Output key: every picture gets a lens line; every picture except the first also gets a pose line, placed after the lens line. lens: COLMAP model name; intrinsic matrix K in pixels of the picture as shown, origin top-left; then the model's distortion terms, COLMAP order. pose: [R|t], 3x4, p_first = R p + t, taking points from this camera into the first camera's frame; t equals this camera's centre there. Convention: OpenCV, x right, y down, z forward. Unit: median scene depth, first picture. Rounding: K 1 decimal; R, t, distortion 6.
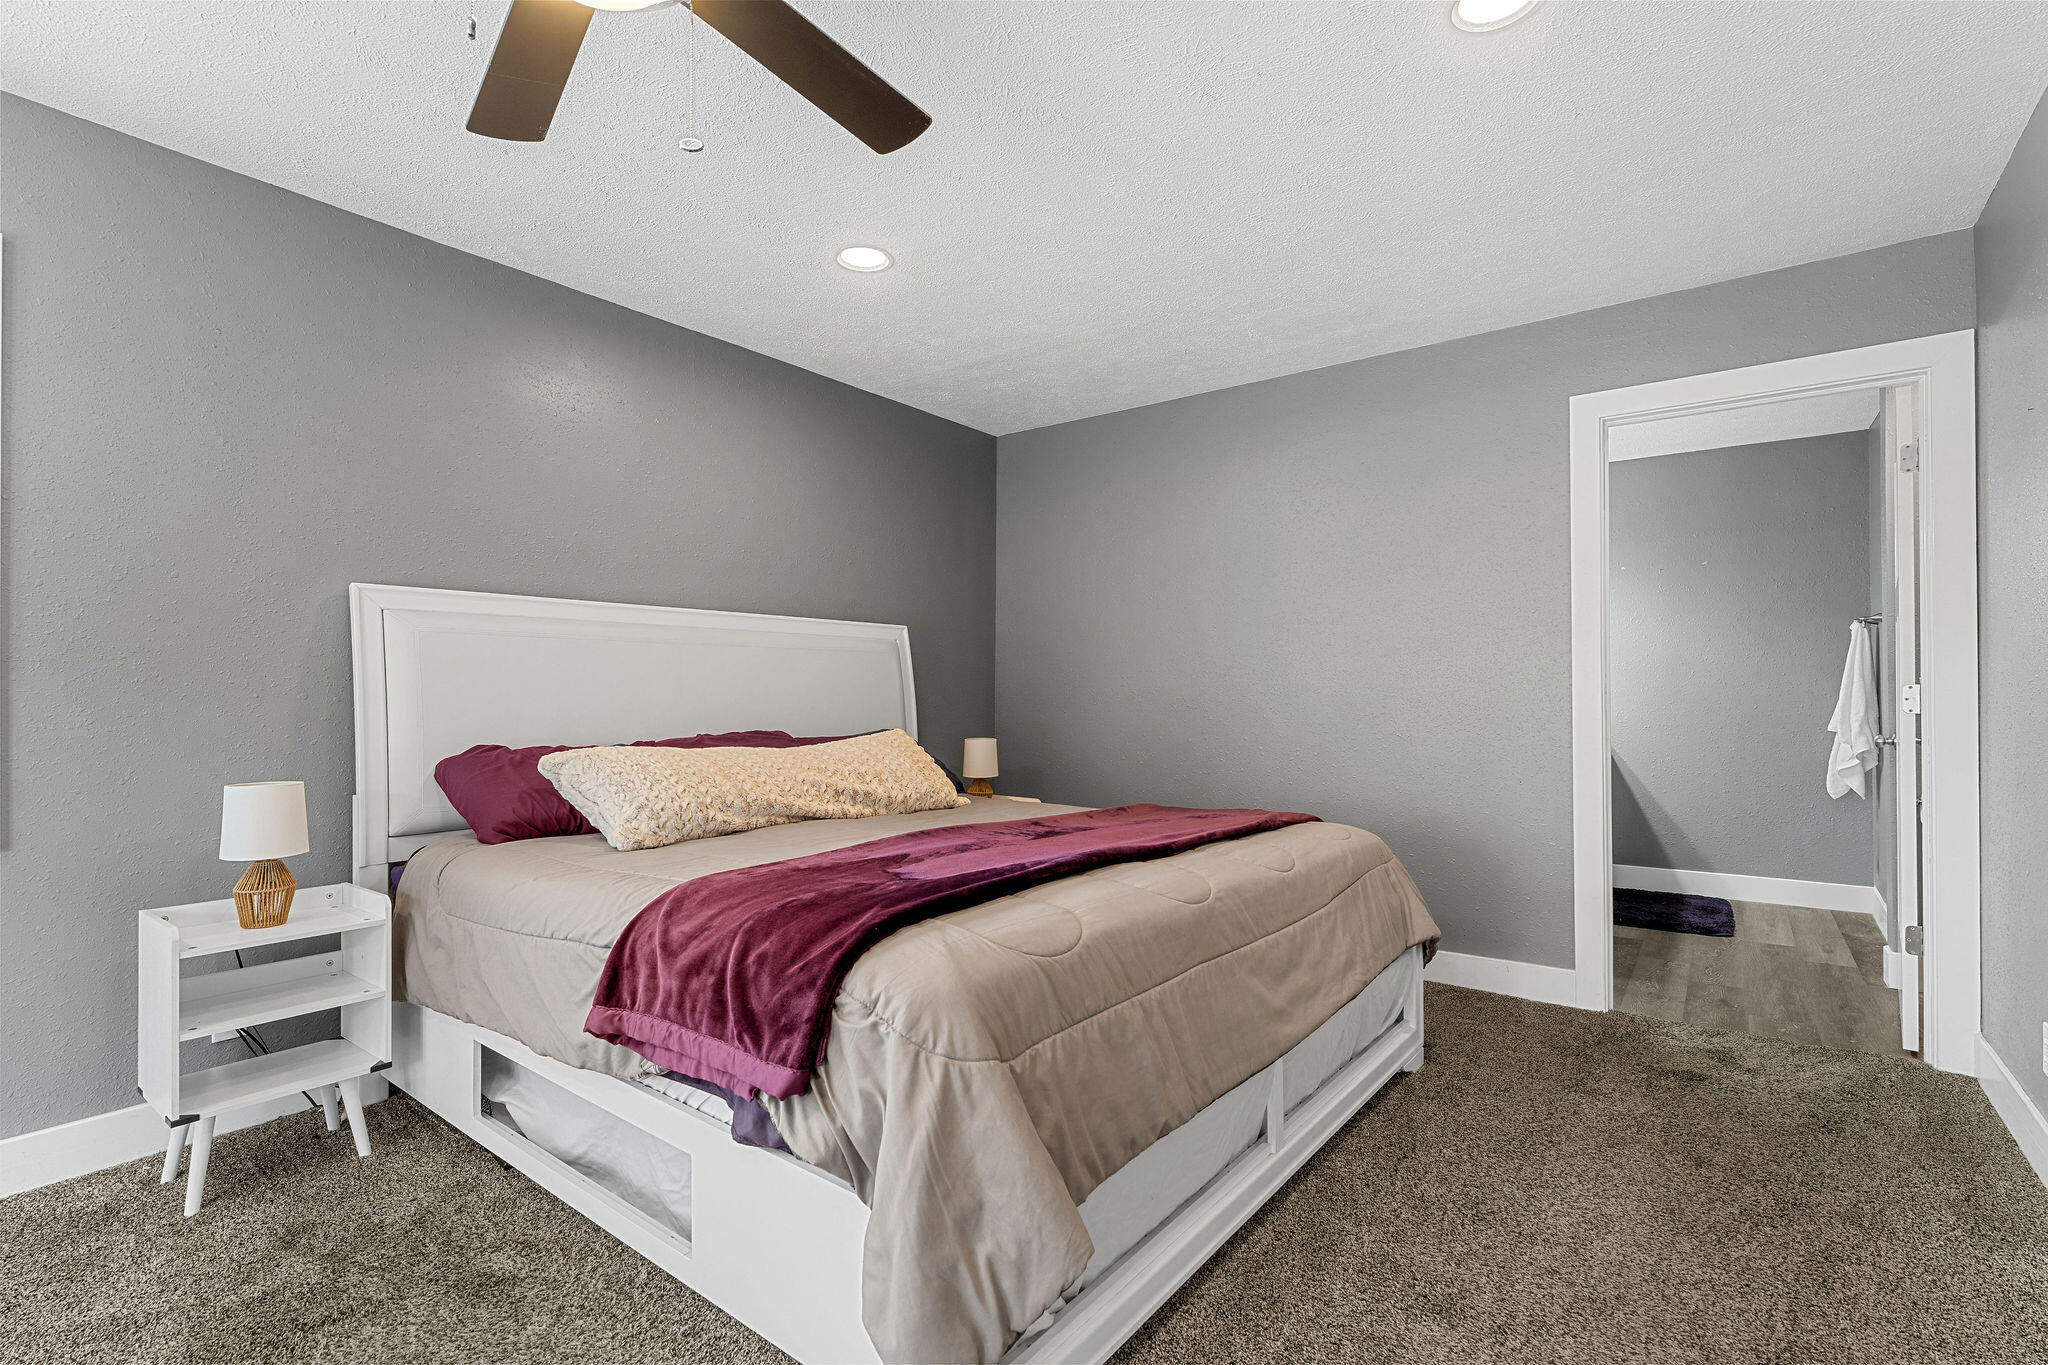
lens RADIAL K [[921.0, 0, 1018.0], [0, 921.0, 688.8], [0, 0, 1]] dist [-0.003816, 0.000354]
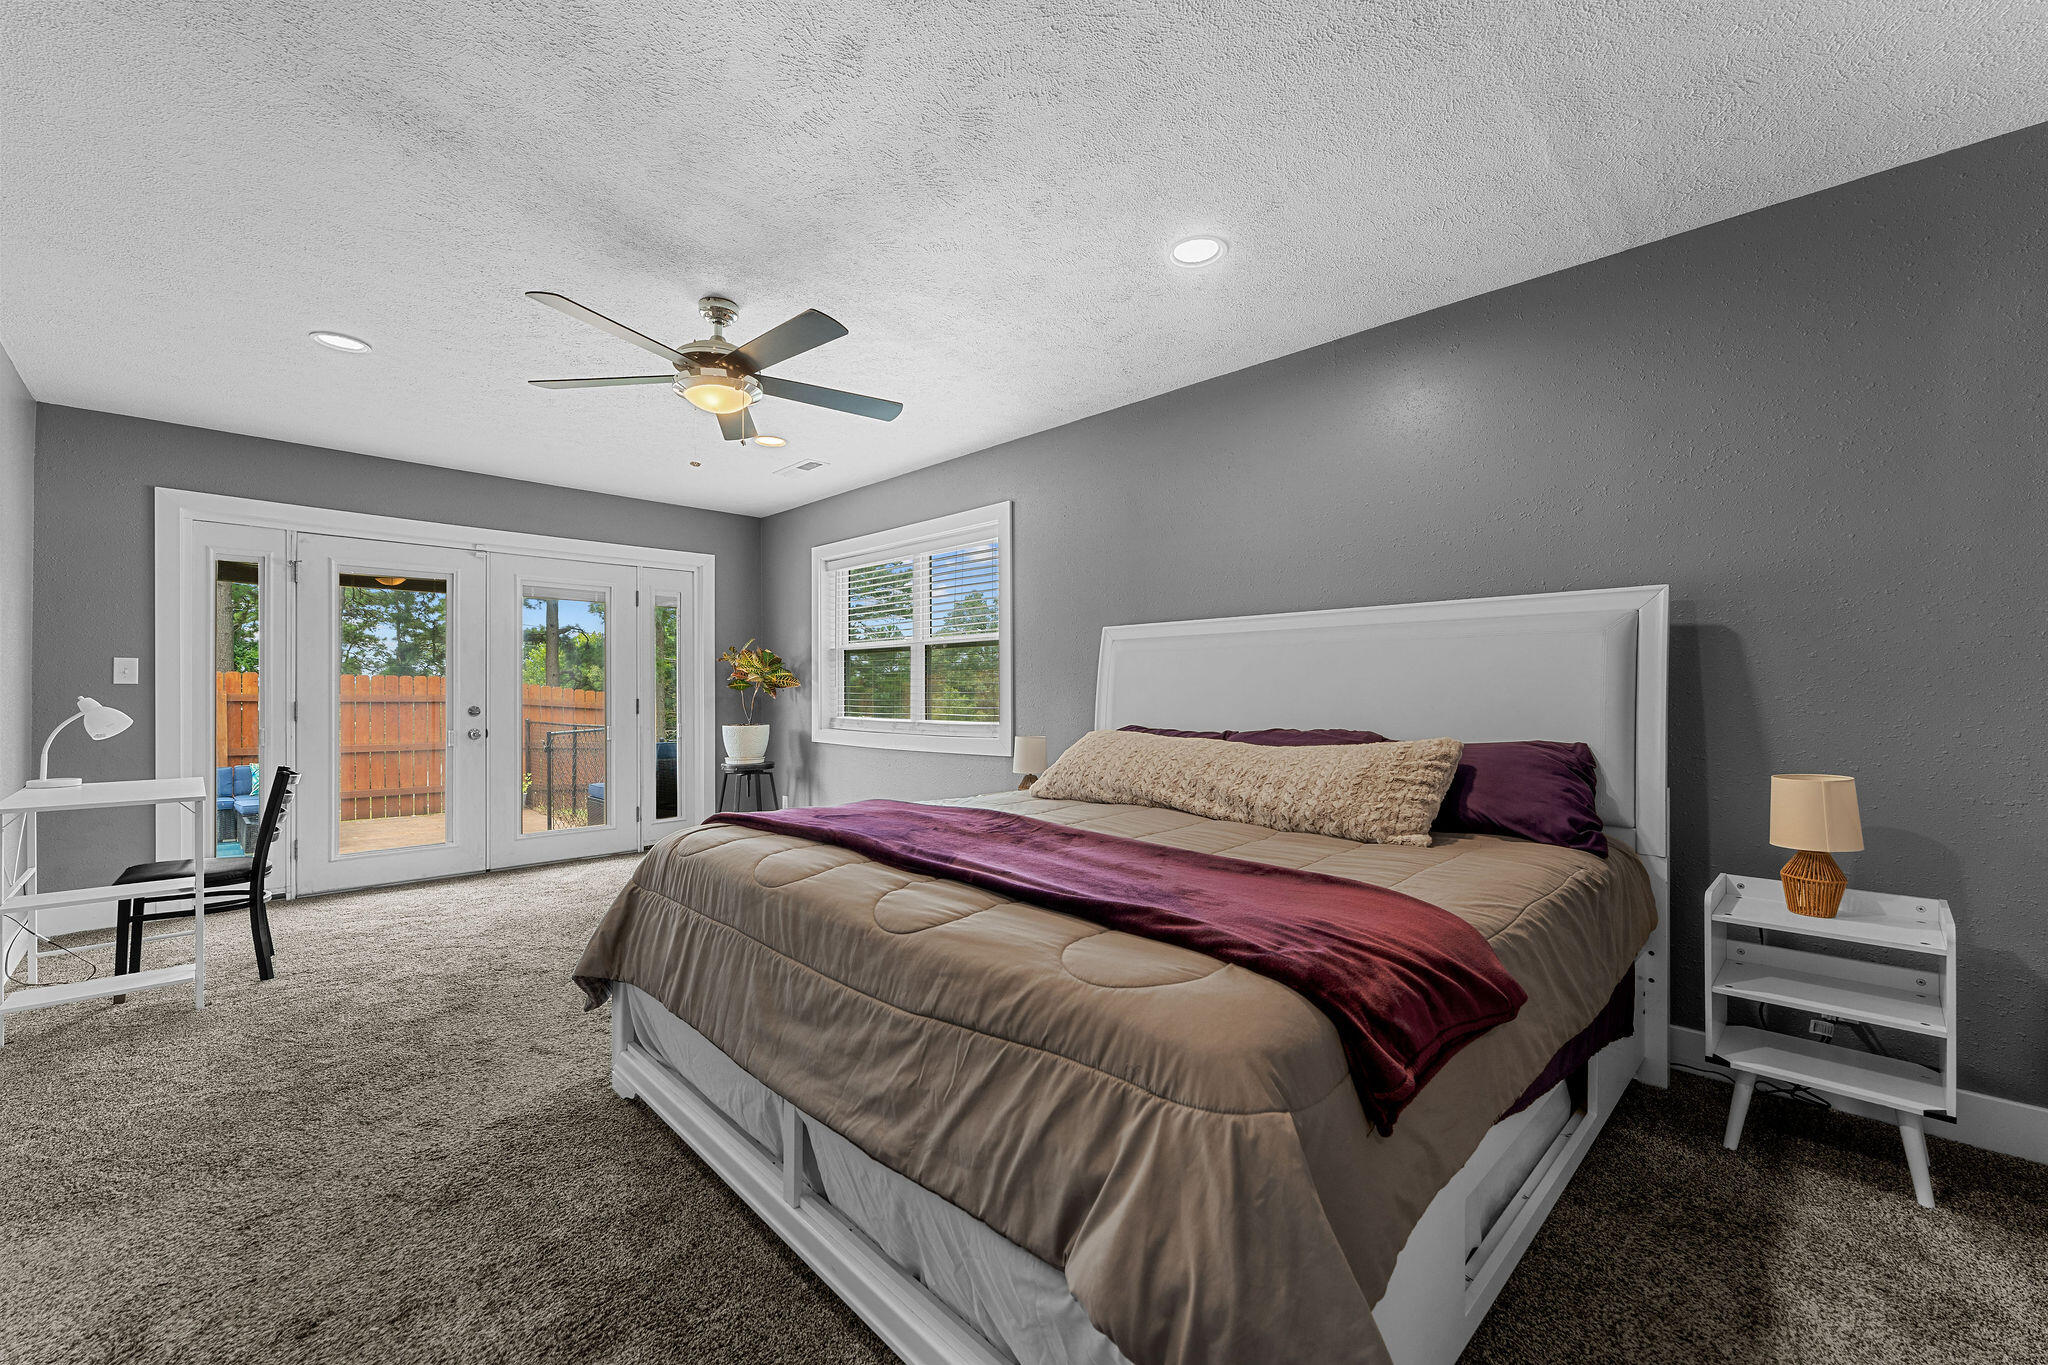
lens RADIAL K [[814.1, 0, 1015.6], [0, 814.1, 692.5], [0, 0, 1]] dist [-0.002420, -0.000183]
pose [[-0.128762, 0.001607, -0.991674, 0.611534], [0.009284, 0.999957, 0.000415, 0.002433], [0.991632, -0.009153, -0.128771, 0.774564]]
